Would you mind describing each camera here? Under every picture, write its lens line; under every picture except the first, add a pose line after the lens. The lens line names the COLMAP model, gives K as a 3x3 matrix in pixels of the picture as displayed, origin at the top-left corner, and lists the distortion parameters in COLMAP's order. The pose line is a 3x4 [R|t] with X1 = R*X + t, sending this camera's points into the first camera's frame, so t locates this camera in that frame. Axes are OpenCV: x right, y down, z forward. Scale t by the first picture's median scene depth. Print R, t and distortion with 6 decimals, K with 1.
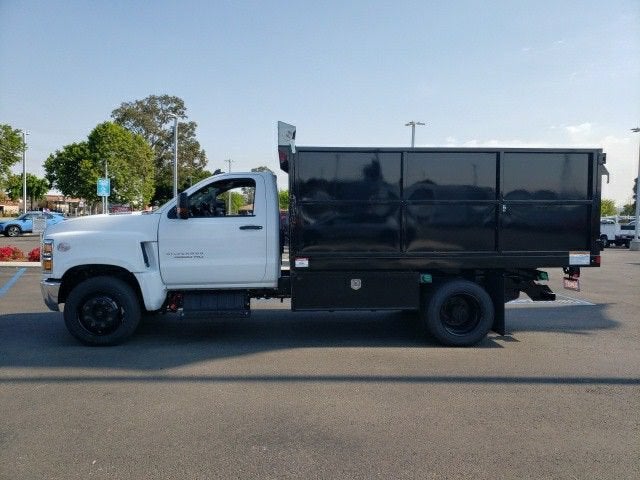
lens RADIAL K [[520.3, 0, 333.3], [0, 520.3, 194.0], [0, 0, 1]] dist [0.000978, -0.000182]
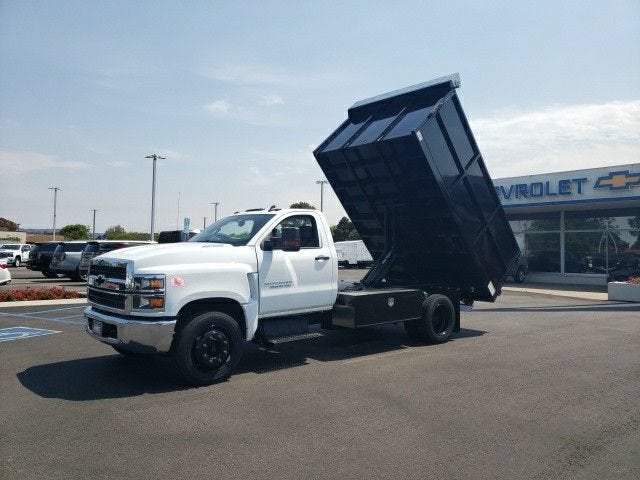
lens RADIAL K [[512.1, 0, 319.9], [0, 512.1, 196.9], [0, 0, 1]] dist [0.047595, 0.000147]
pose [[0.785058, 0.062081, 0.616303, -0.891673], [-0.030774, 0.997645, -0.061293, -0.001124], [-0.618657, 0.029153, 0.785120, 0.107693]]
